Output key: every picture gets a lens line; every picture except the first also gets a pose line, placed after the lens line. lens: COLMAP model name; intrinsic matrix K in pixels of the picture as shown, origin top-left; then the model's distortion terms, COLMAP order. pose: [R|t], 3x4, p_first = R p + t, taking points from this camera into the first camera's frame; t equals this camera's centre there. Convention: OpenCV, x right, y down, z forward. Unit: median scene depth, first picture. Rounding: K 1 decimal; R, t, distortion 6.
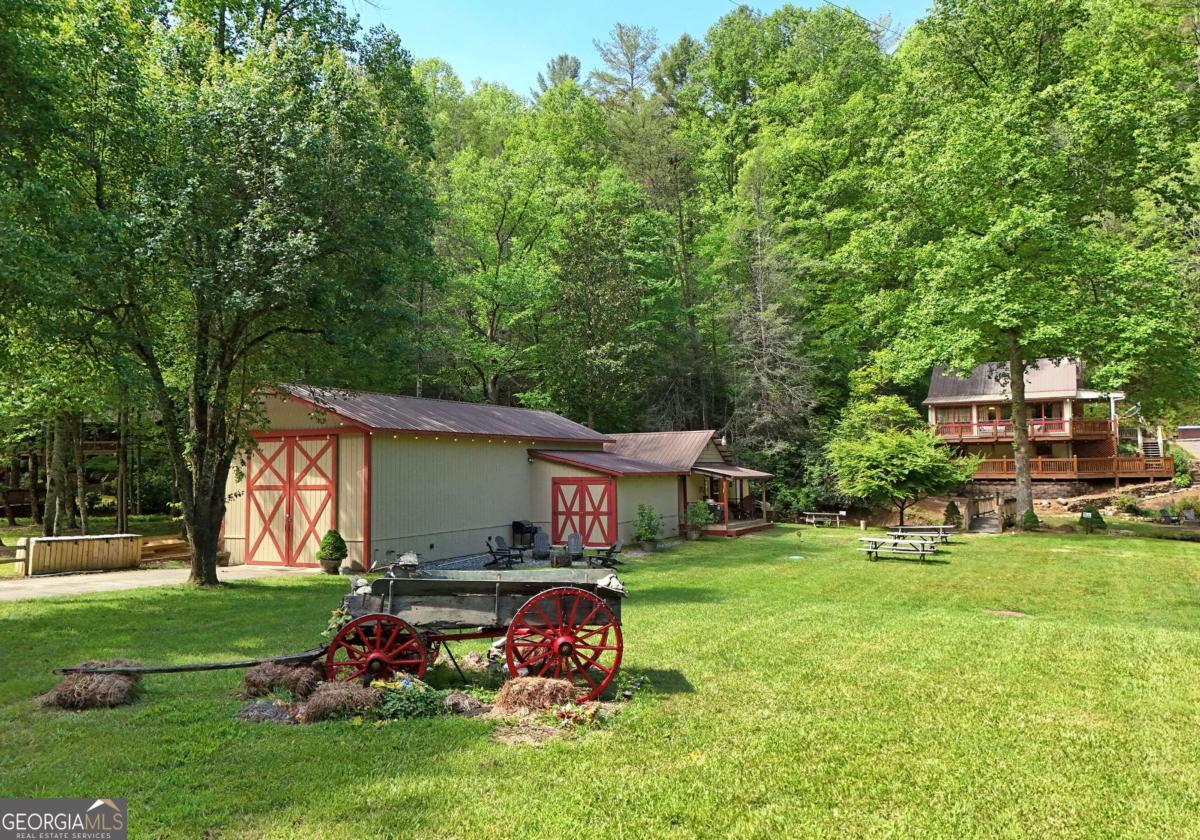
lens RADIAL K [[881.2, 0, 594.7], [0, 881.2, 417.0], [0, 0, 1]] dist [0.085160, -0.073040]
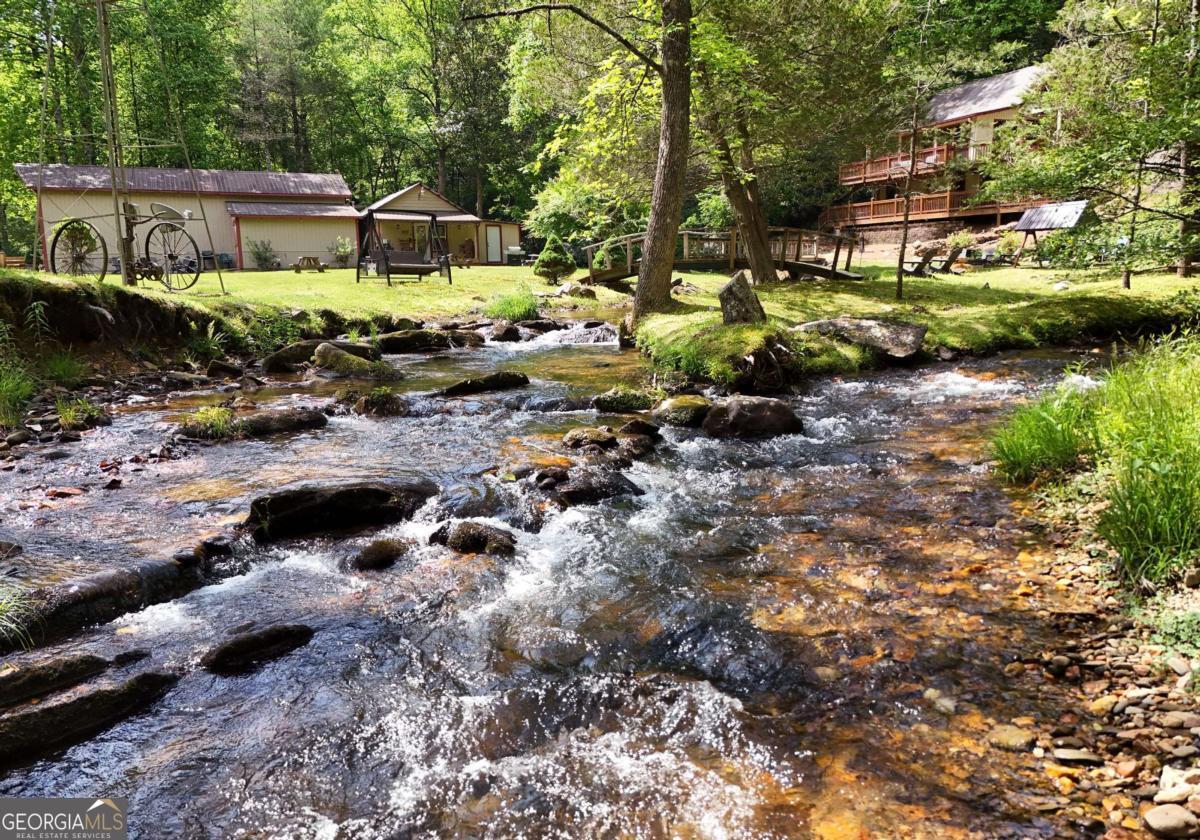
lens RADIAL K [[881.2, 0, 602.7], [0, 881.2, 421.2], [0, 0, 1]] dist [0.085160, -0.073040]
pose [[0.792206, 0.103713, -0.601376, 1.132695], [0.038617, 0.974958, 0.219012, 0.082443], [0.609031, -0.196726, 0.768362, 0.153369]]
